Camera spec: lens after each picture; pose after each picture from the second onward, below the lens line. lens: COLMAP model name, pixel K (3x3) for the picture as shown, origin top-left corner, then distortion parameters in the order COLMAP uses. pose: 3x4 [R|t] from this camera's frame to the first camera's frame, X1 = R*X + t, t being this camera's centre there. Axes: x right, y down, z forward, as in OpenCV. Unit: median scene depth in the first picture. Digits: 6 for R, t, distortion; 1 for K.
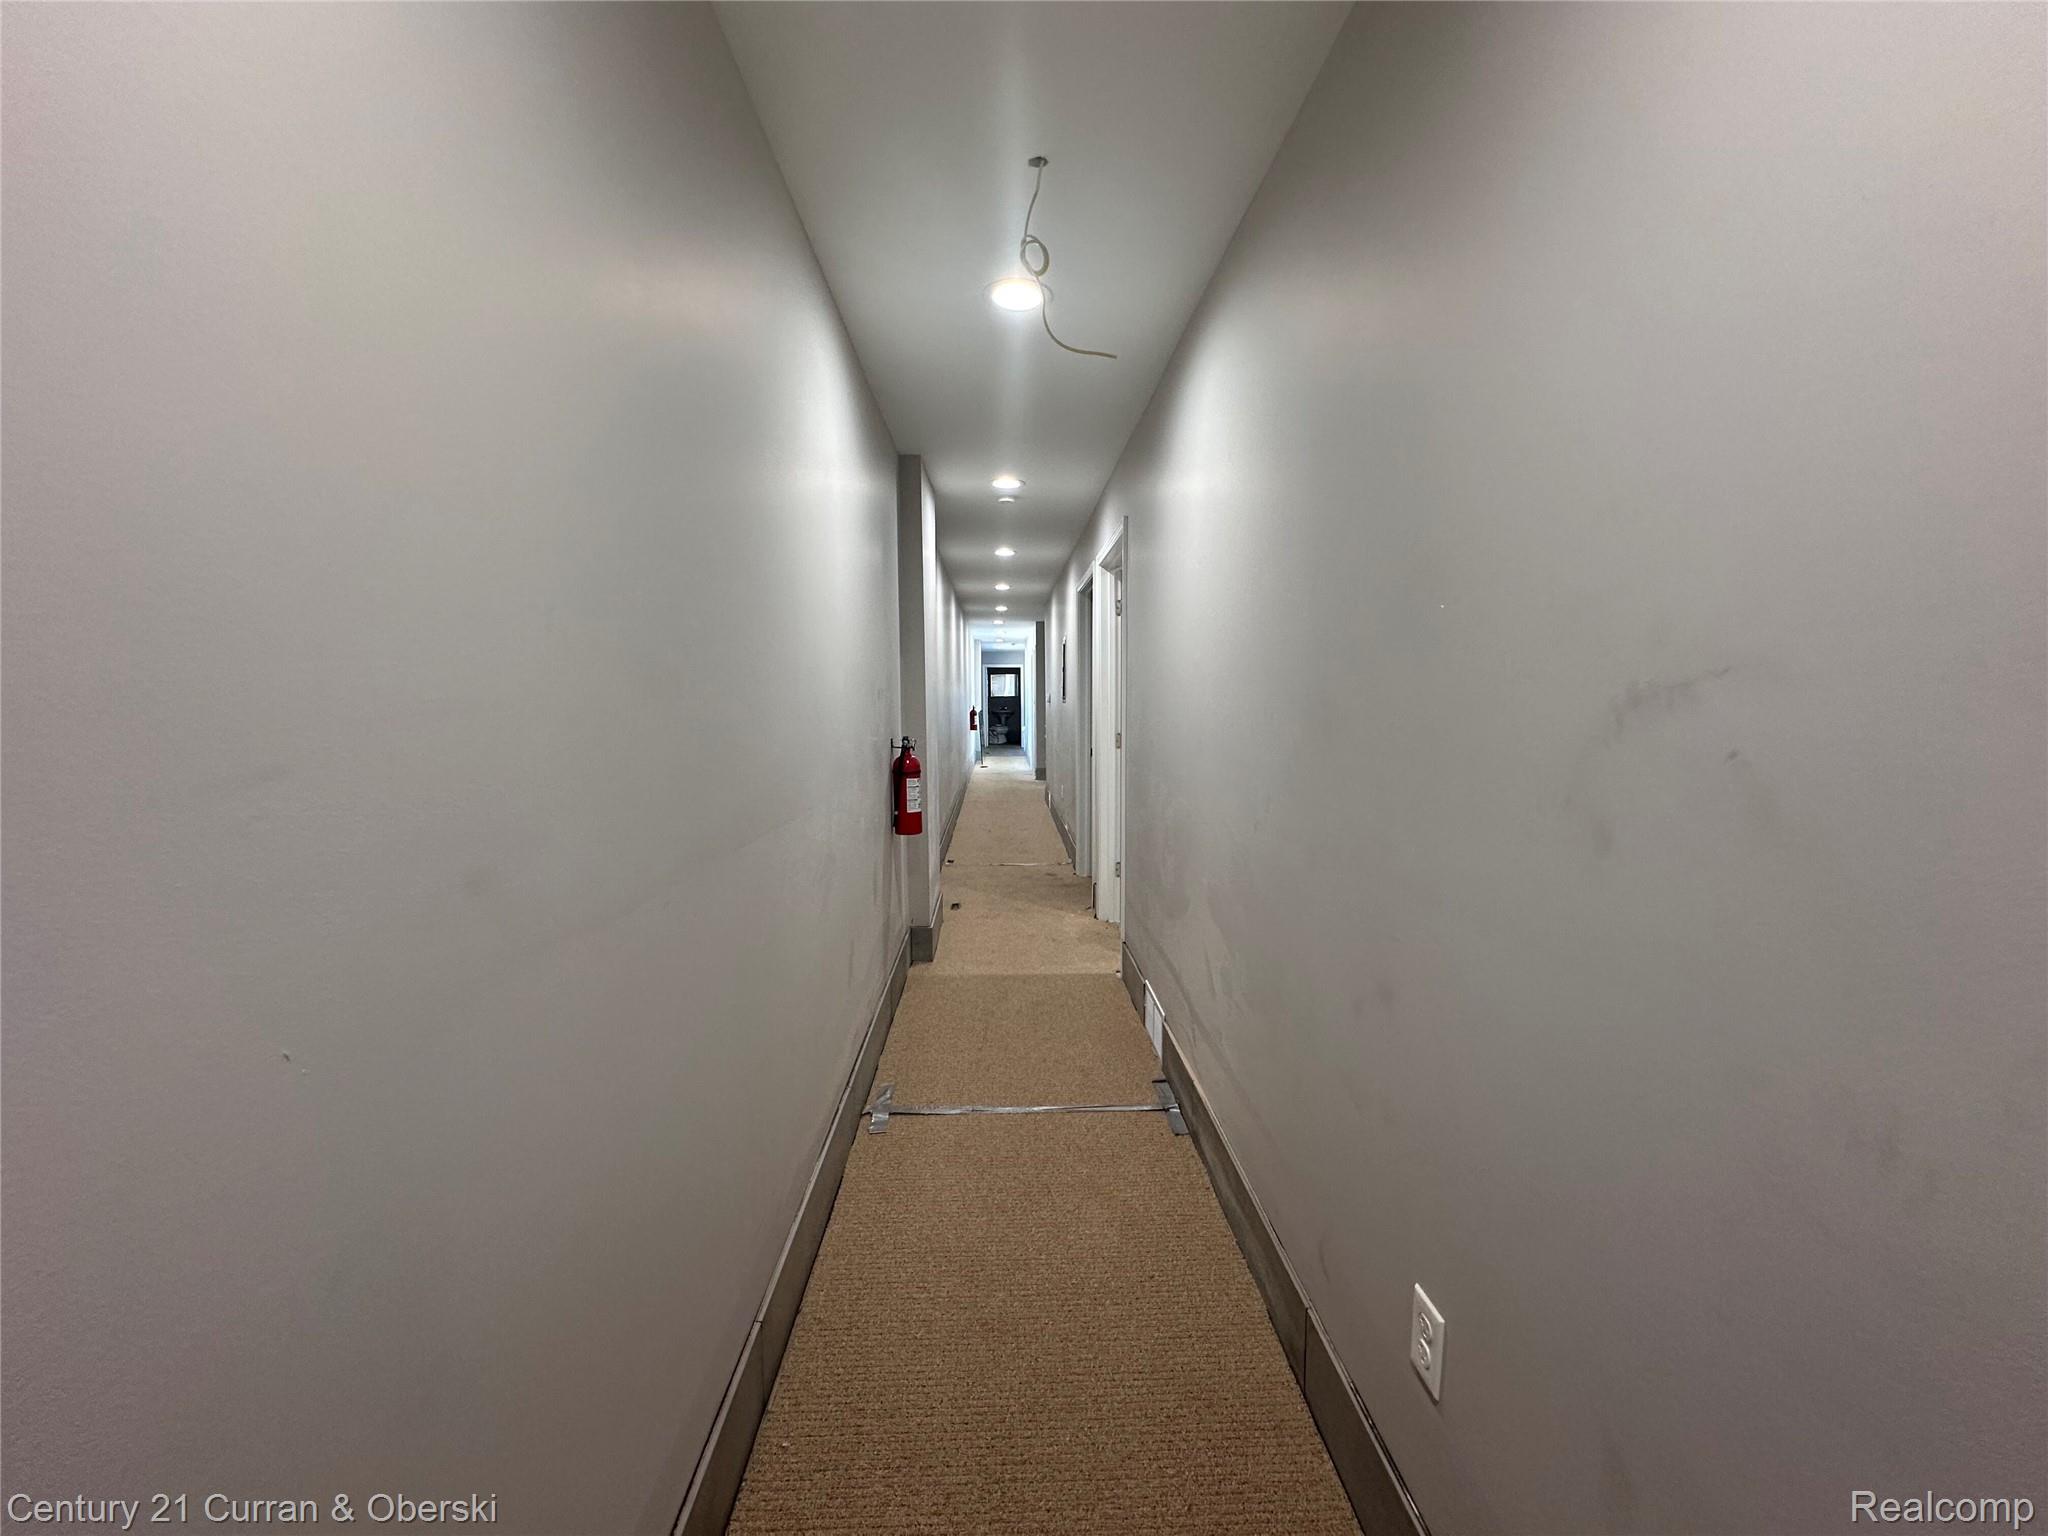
lens RADIAL K [[817.7, 0, 1026.5], [0, 817.7, 767.8], [0, 0, 1]] dist [-0.004603, 0.000841]
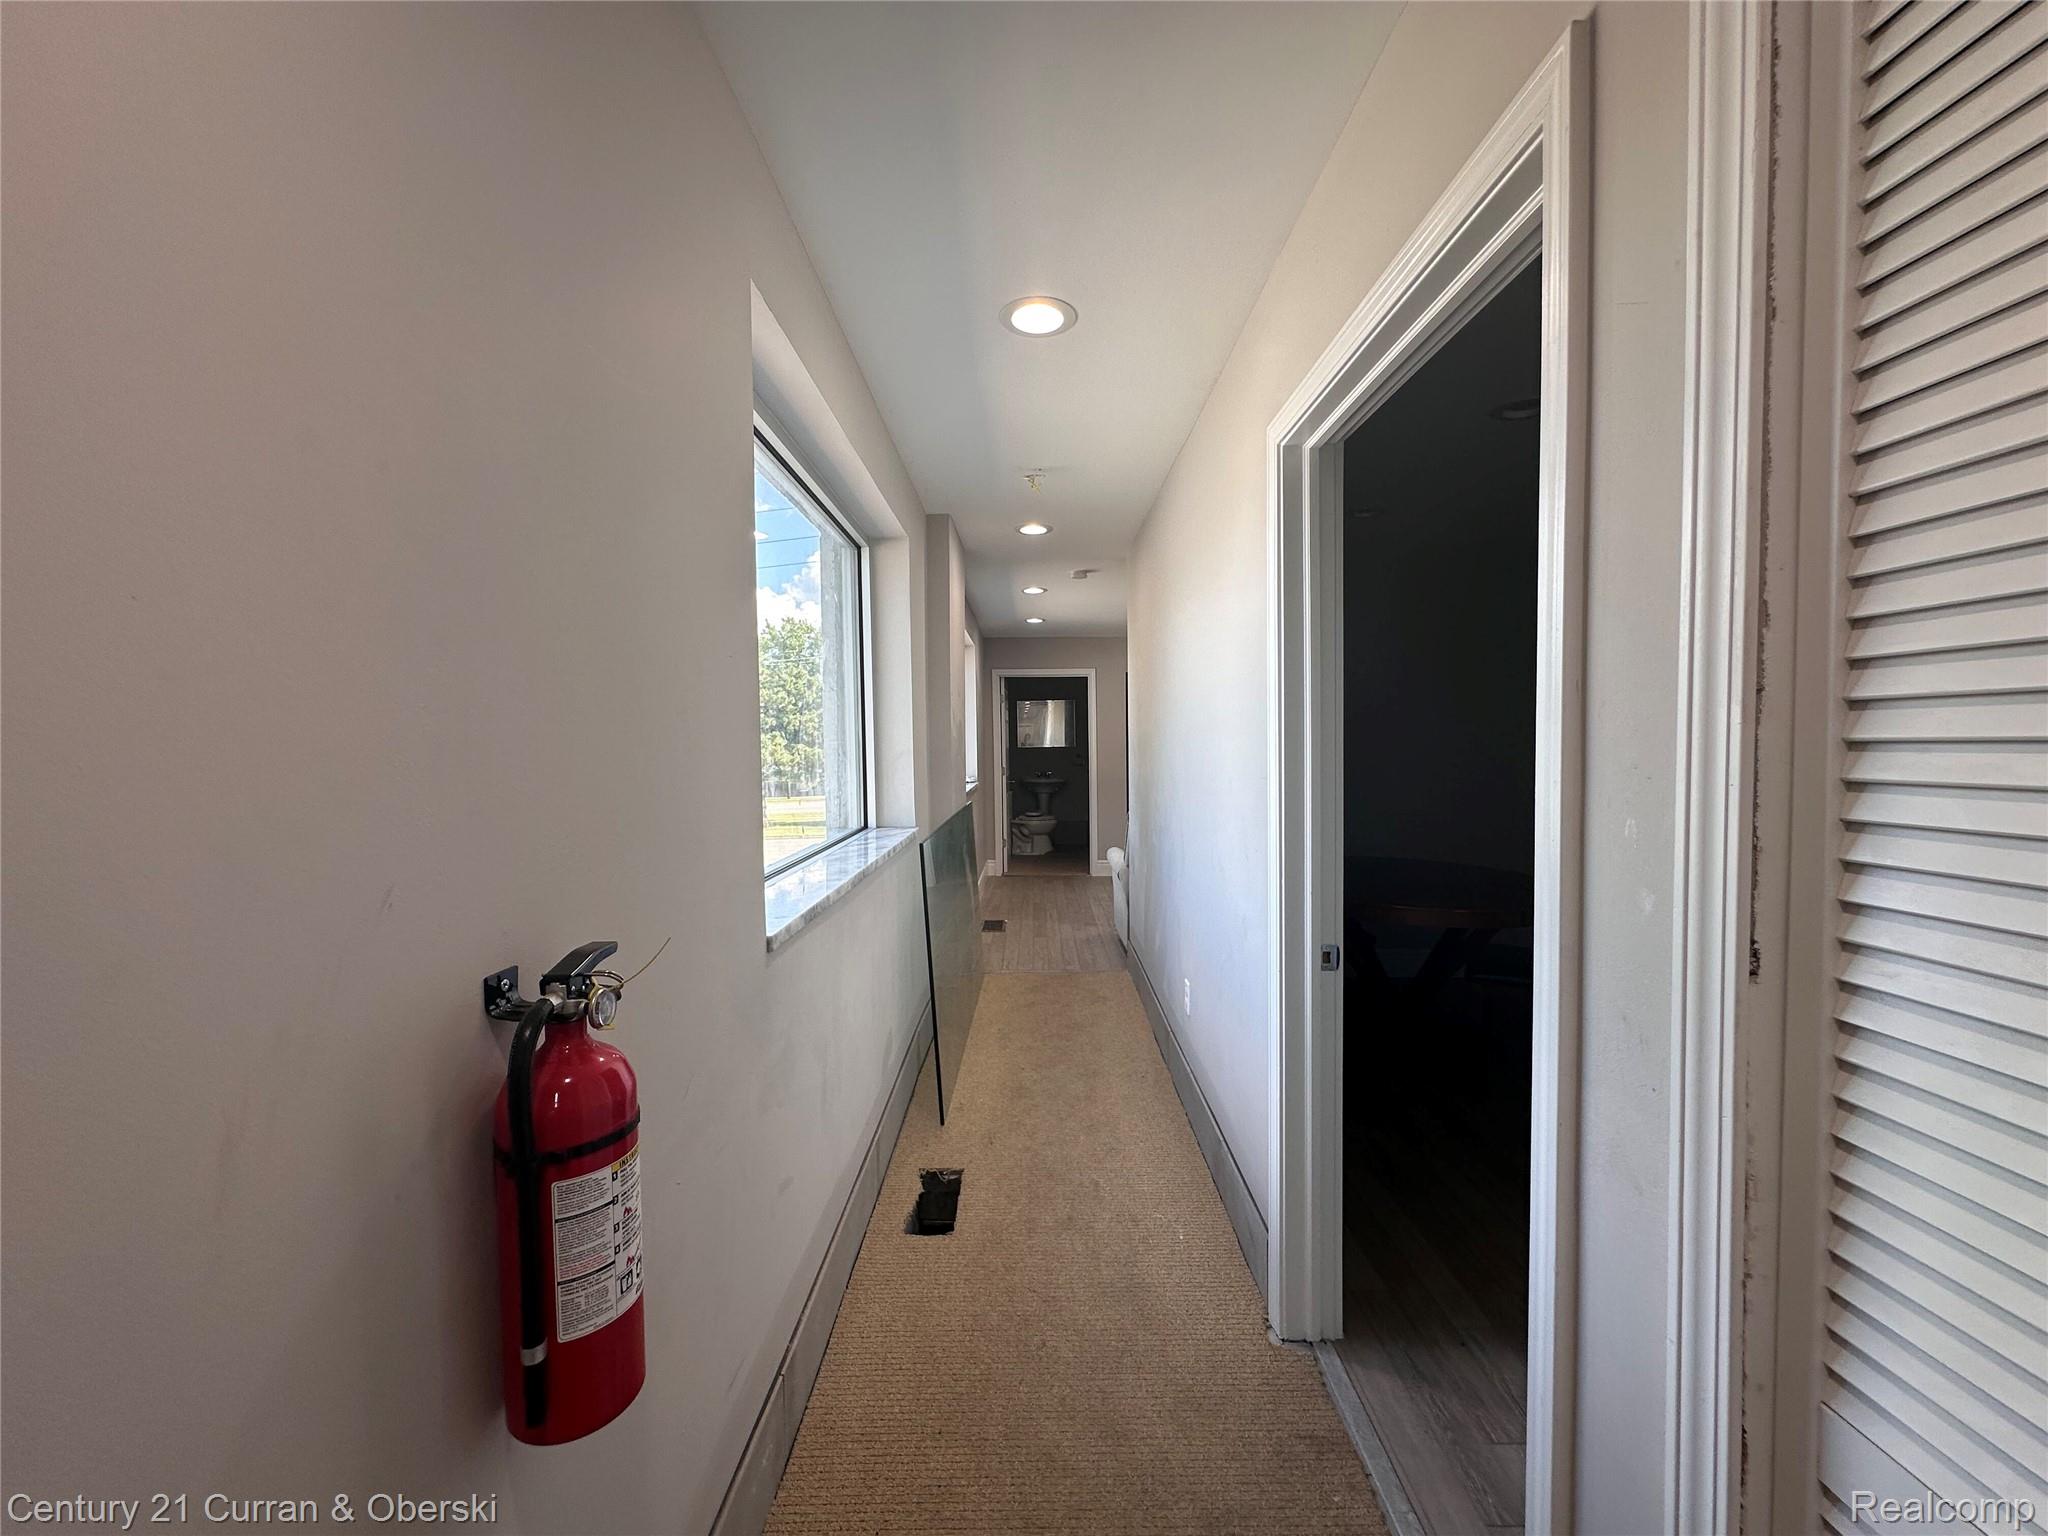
lens RADIAL K [[817.7, 0, 1026.5], [0, 817.7, 767.8], [0, 0, 1]] dist [-0.004603, 0.000841]
pose [[0.999549, 0.009131, -0.028593, -0.025399], [-0.011043, 0.997662, -0.067443, -0.046516], [0.027911, 0.067728, 0.997313, 0.570085]]
